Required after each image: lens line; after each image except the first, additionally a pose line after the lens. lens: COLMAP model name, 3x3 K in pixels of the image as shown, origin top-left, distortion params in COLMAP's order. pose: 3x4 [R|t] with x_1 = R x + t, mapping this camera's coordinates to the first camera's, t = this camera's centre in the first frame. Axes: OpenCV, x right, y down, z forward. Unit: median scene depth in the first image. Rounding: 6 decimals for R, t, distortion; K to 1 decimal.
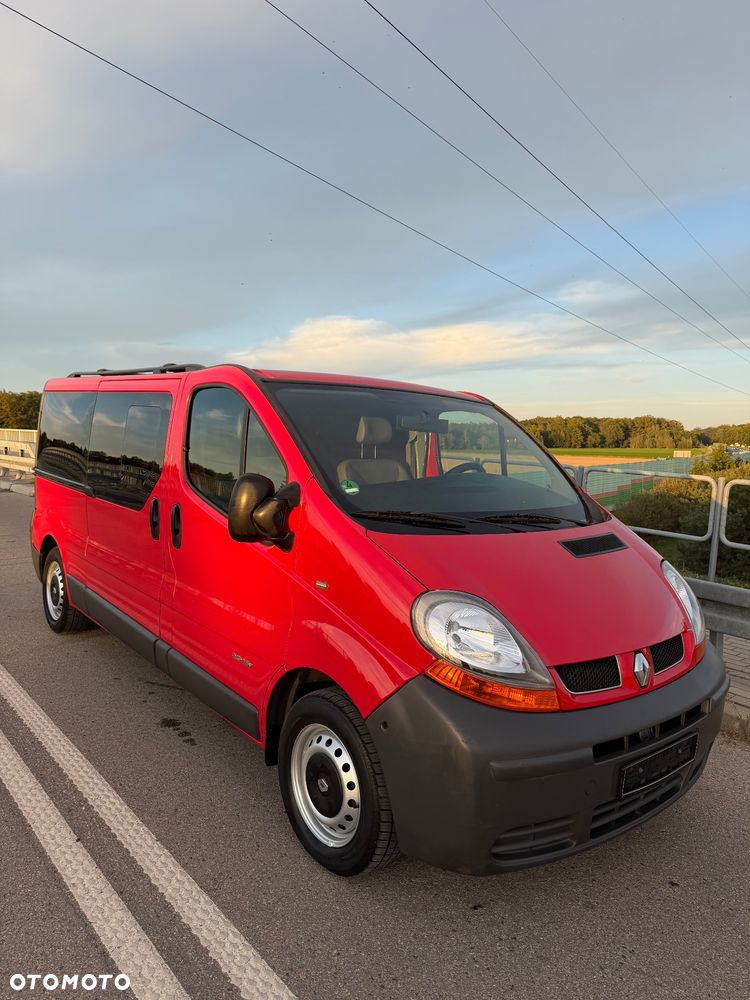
lens RADIAL K [[704.0, 0, 375.0], [0, 704.0, 500.0], [0, 0, 1]] dist [0.089336, -0.125648]
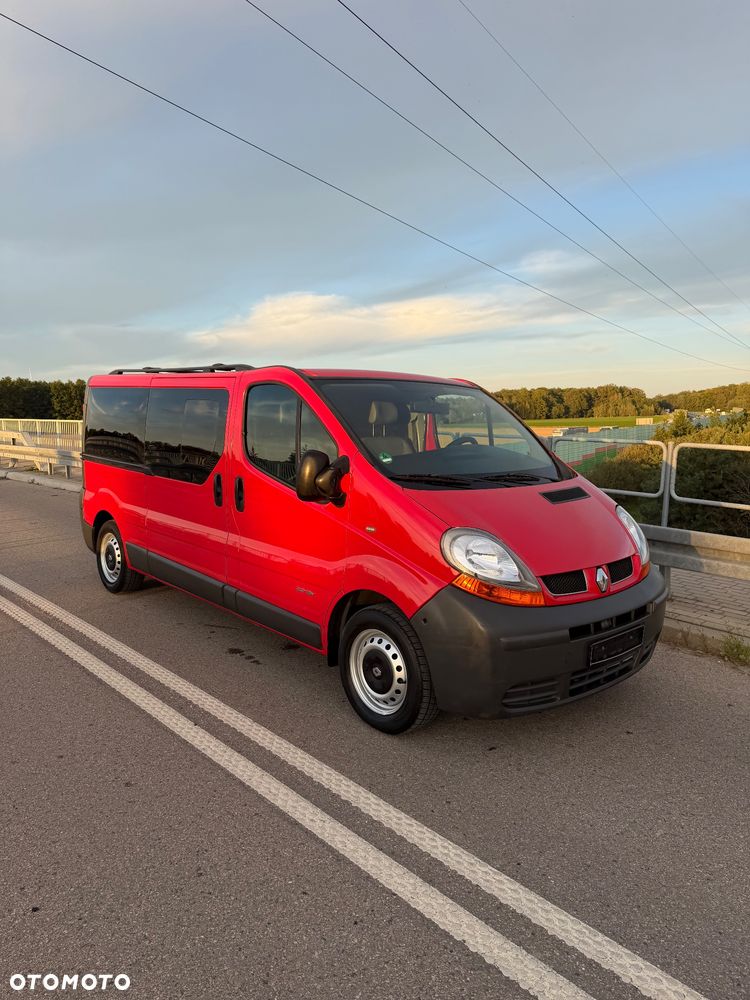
lens RADIAL K [[697.6, 0, 371.9], [0, 697.6, 501.3], [0, 0, 1]] dist [0.210141, -0.453207]
pose [[0.998574, -0.036900, 0.038591, -0.115229], [0.035559, 0.998759, 0.034859, 0.017239], [-0.039829, -0.033437, 0.998647, -0.340600]]
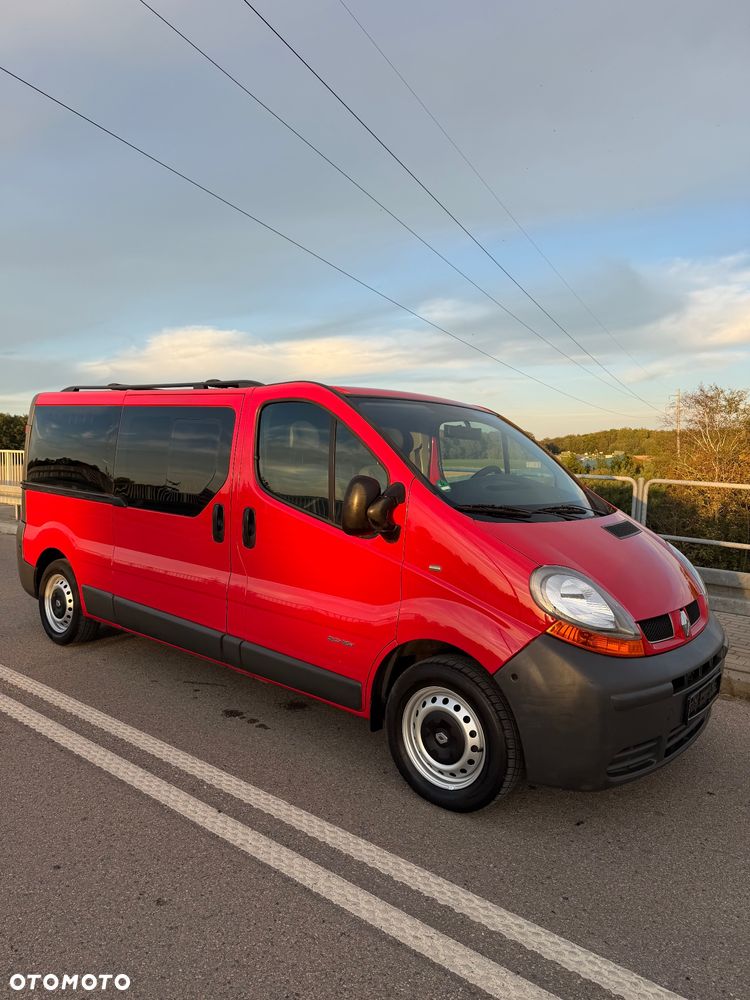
lens RADIAL K [[703.4, 0, 378.3], [0, 703.4, 494.2], [0, 0, 1]] dist [0.105925, -0.163399]
pose [[0.981850, -0.025336, 0.187960, -0.360632], [0.030043, 0.999301, -0.022231, 0.018725], [-0.187265, 0.027475, 0.981925, -0.136829]]
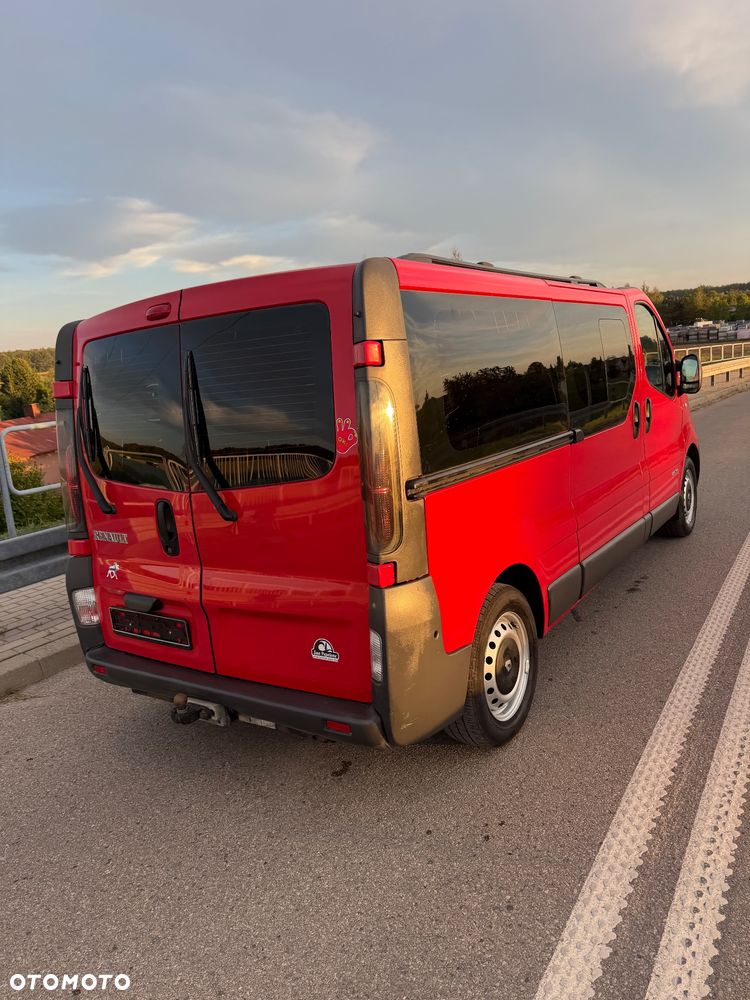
lens RADIAL K [[705.5, 0, 388.1], [0, 705.5, 509.2], [0, 0, 1]] dist [0.064270, -0.079277]
pose [[-0.302895, -0.205572, 0.930588, -1.684725], [0.169073, 0.949379, 0.264754, -0.269584], [-0.937907, 0.237530, -0.252806, 2.239415]]
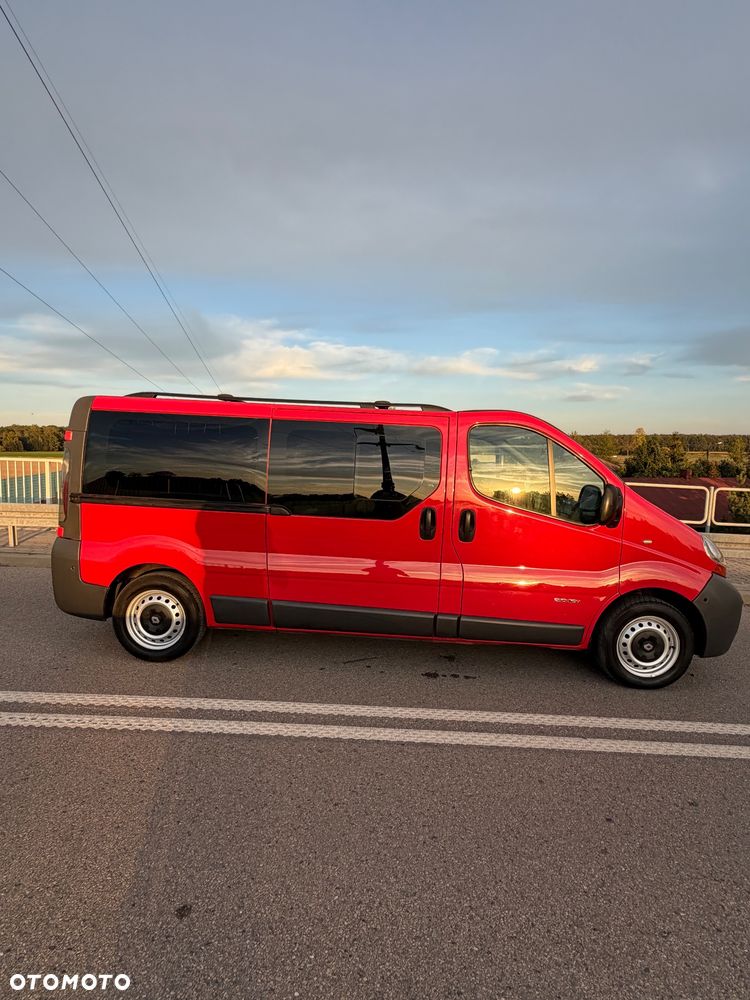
lens RADIAL K [[501.0, 0, 375.0], [0, 501.0, 500.0], [0, 0, 1]] dist [0.000645, 0.000599]
pose [[0.656152, -0.083814, 0.749960, -1.399976], [0.064182, 0.996410, 0.055204, -0.097546], [-0.751894, 0.011912, 0.659176, 0.621685]]
